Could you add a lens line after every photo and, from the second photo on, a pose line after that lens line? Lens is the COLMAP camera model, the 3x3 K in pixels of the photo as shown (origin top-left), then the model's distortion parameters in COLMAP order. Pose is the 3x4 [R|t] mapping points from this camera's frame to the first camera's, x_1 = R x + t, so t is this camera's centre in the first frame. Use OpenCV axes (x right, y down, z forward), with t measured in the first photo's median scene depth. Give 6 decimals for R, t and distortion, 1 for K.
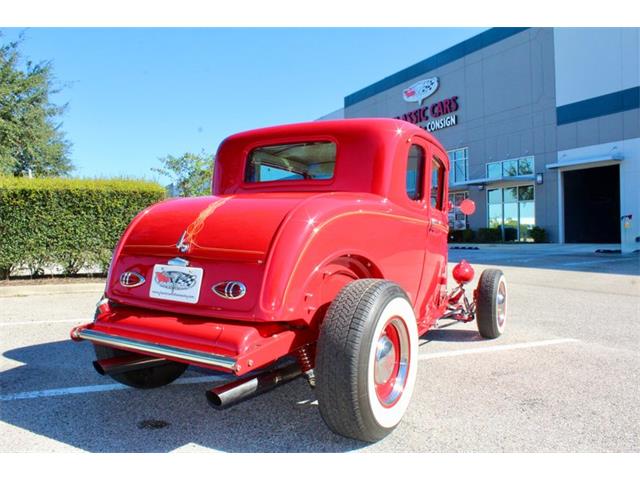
lens RADIAL K [[529.1, 0, 320.0], [0, 529.1, 240.0], [0, 0, 1]] dist [-0.171203, 0.140450]
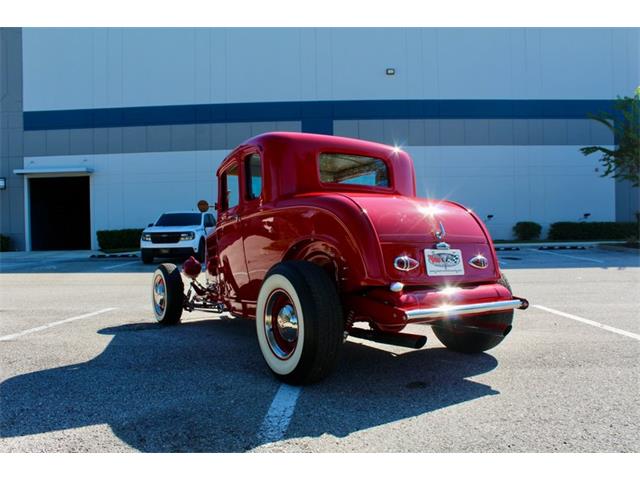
lens RADIAL K [[530.4, 0, 320.0], [0, 530.4, 240.0], [0, 0, 1]] dist [-0.173517, 0.152501]
pose [[0.454891, -0.005928, 0.890527, -0.439208], [0.022706, 0.999730, -0.004943, 0.007361], [-0.890257, 0.022469, 0.454903, 0.188016]]
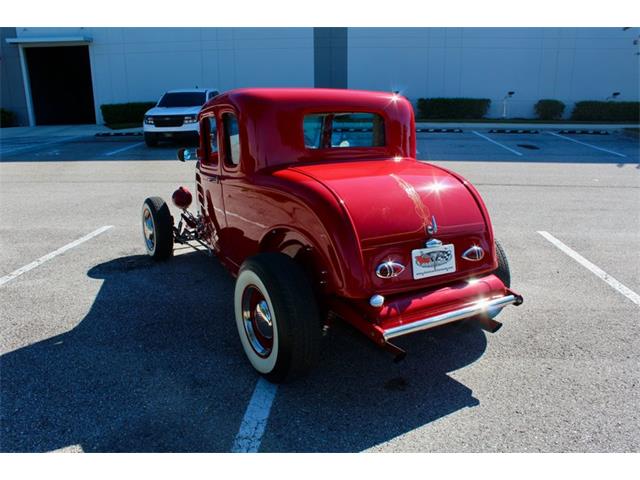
lens RADIAL K [[533.0, 0, 320.0], [0, 533.0, 240.0], [0, 0, 1]] dist [-0.175084, 0.155895]
pose [[0.480874, -0.231065, 0.845795, -0.391721], [0.013815, 0.966527, 0.256194, -0.076805], [-0.876681, -0.111513, 0.467970, 0.185076]]
